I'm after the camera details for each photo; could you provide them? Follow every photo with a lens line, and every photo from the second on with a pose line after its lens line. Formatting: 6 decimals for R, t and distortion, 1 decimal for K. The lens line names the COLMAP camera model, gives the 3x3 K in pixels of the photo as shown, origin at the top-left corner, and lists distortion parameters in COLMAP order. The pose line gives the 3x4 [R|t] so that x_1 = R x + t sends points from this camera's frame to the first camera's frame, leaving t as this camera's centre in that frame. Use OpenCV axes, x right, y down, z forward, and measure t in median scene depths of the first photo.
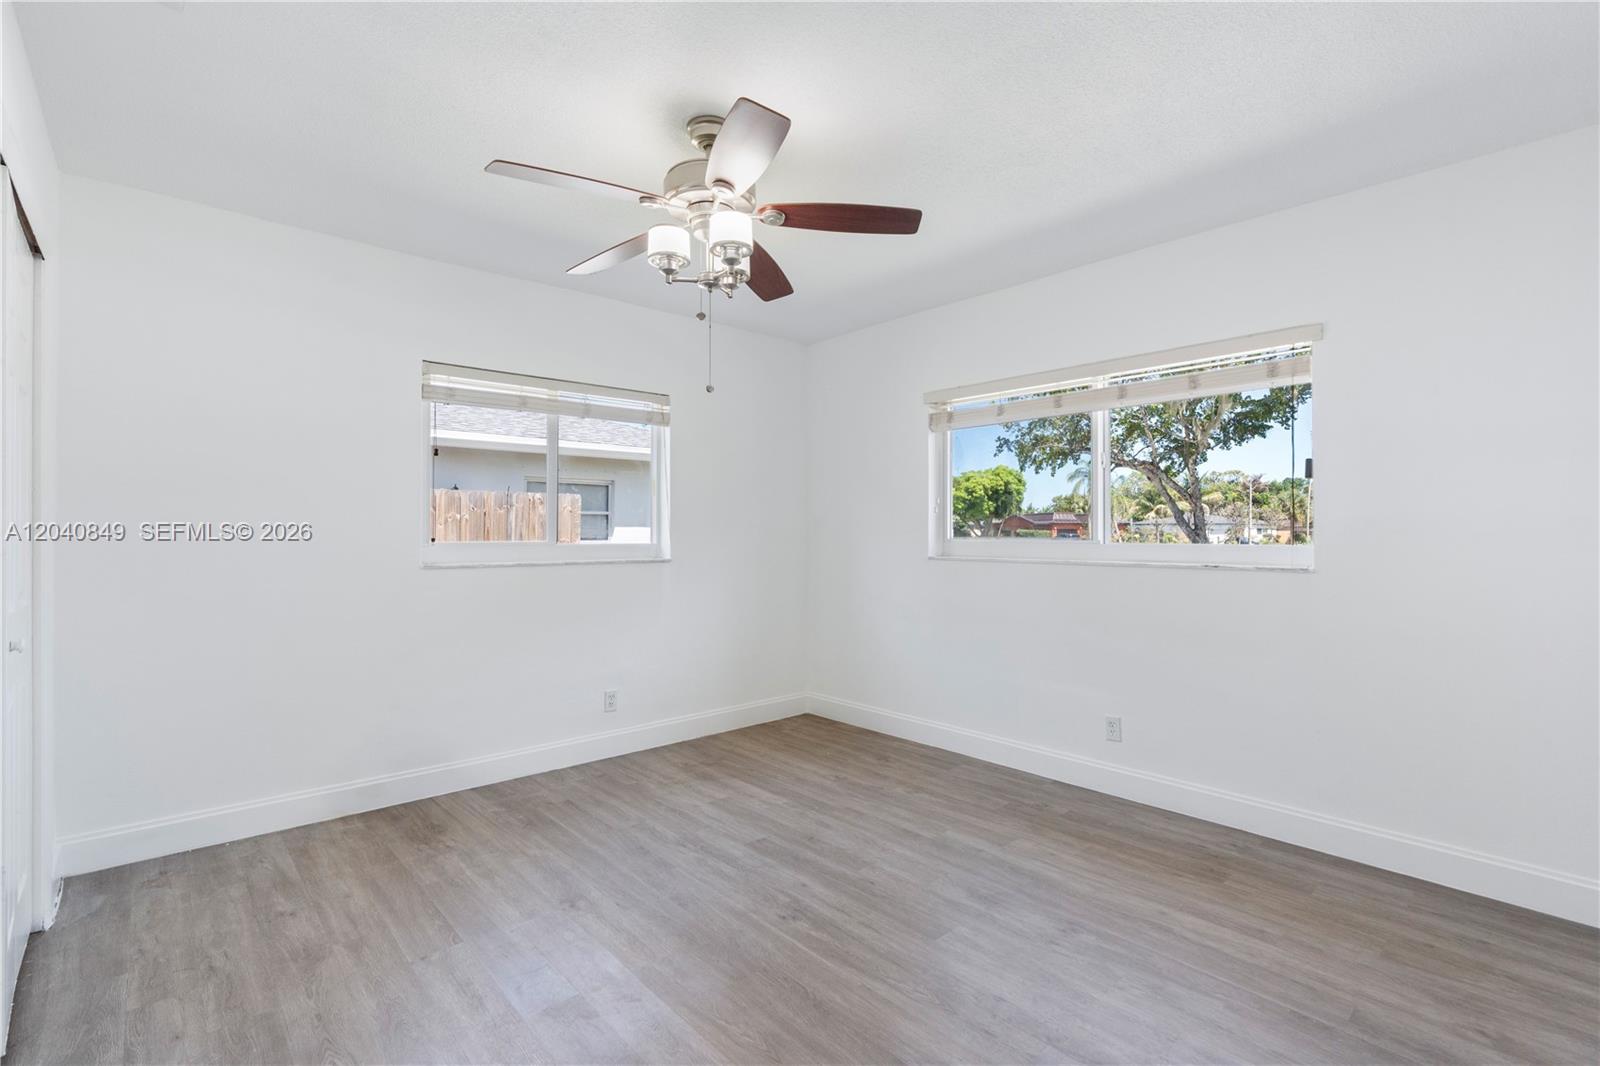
lens RADIAL K [[721.2, 0, 799.4], [0, 721.2, 528.4], [0, 0, 1]] dist [-0.004945, 0.001093]
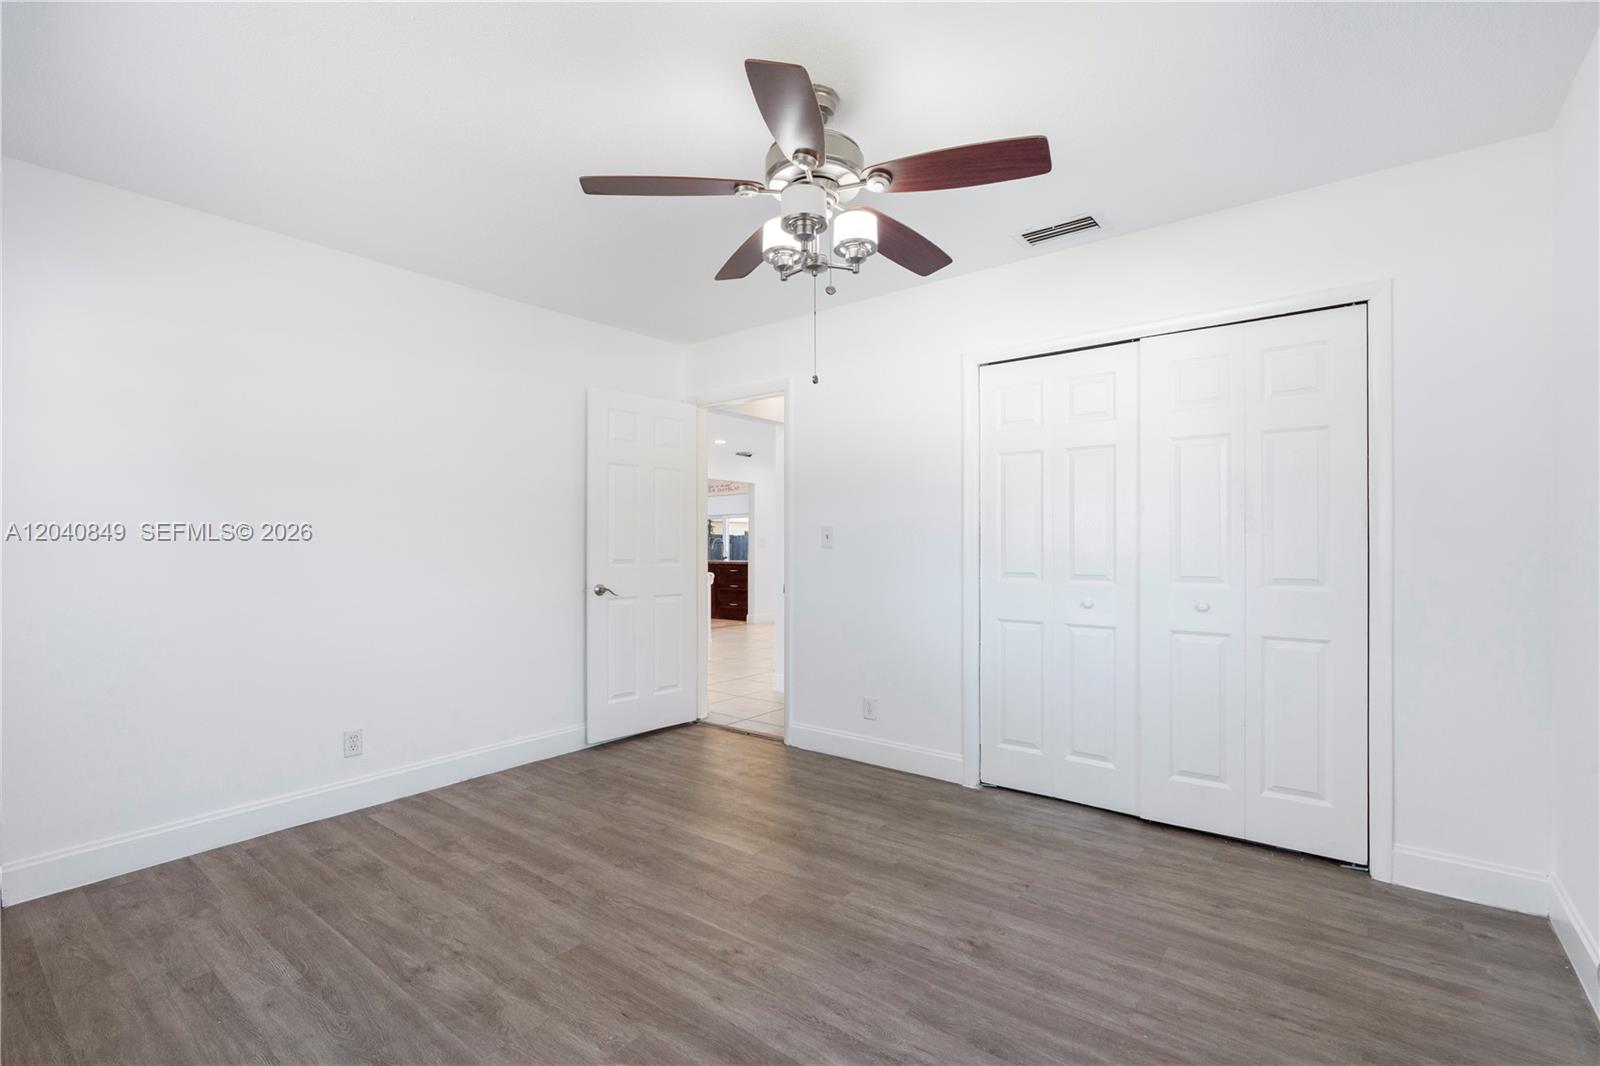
lens RADIAL K [[721.2, 0, 799.8], [0, 721.2, 536.8], [0, 0, 1]] dist [-0.004945, 0.001093]
pose [[-0.985860, 0.000738, -0.167568, 0.052945], [0.003582, 0.999855, -0.016673, 0.024824], [0.167532, -0.017037, -0.985719, 1.928401]]
